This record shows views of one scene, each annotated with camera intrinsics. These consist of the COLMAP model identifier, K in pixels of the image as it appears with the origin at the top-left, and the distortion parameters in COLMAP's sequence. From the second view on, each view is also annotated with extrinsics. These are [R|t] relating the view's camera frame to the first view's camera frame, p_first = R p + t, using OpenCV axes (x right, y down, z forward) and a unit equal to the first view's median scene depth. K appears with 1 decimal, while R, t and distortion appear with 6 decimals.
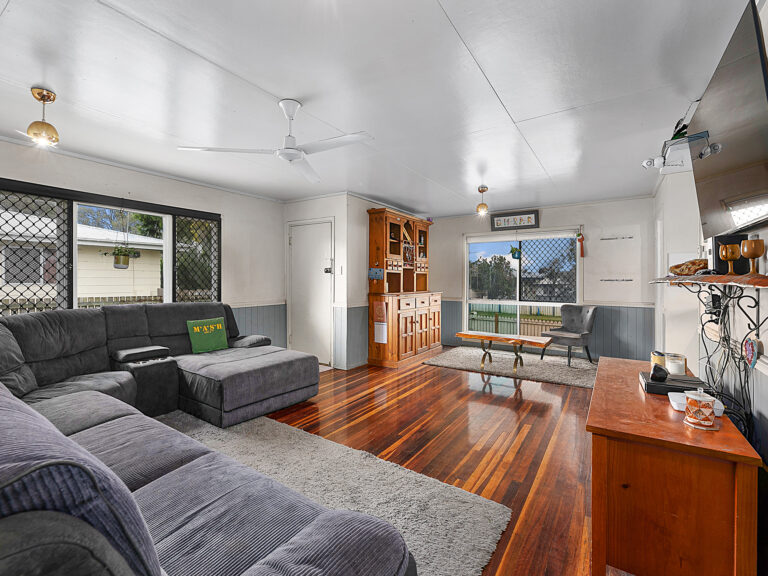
lens RADIAL K [[353.5, 0, 377.0], [0, 353.5, 283.1], [0, 0, 1]] dist [-0.005111, -0.001101]
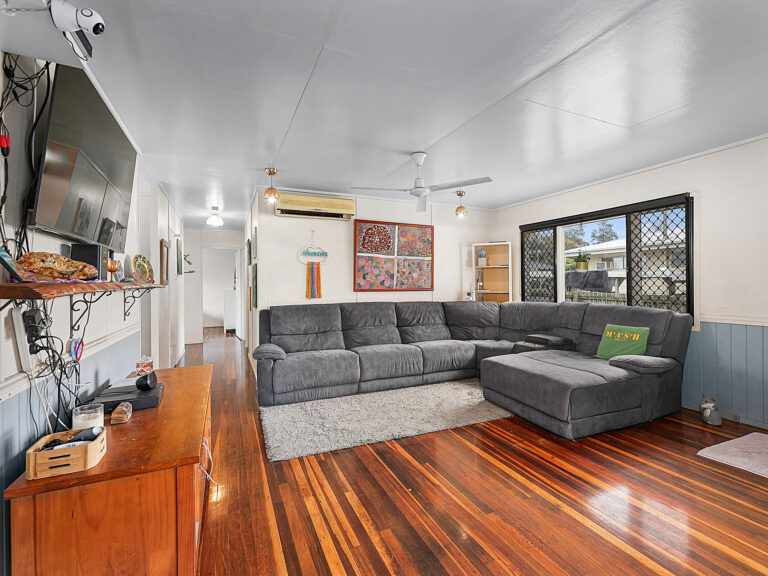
lens RADIAL K [[353.5, 0, 378.8], [0, 353.5, 283.9], [0, 0, 1]] dist [-0.005111, -0.001101]
pose [[-0.539789, 0.002592, -0.841796, 0.862046], [-0.004639, 0.999971, 0.006054, -0.009195], [0.841788, 0.007173, -0.539761, 1.394071]]
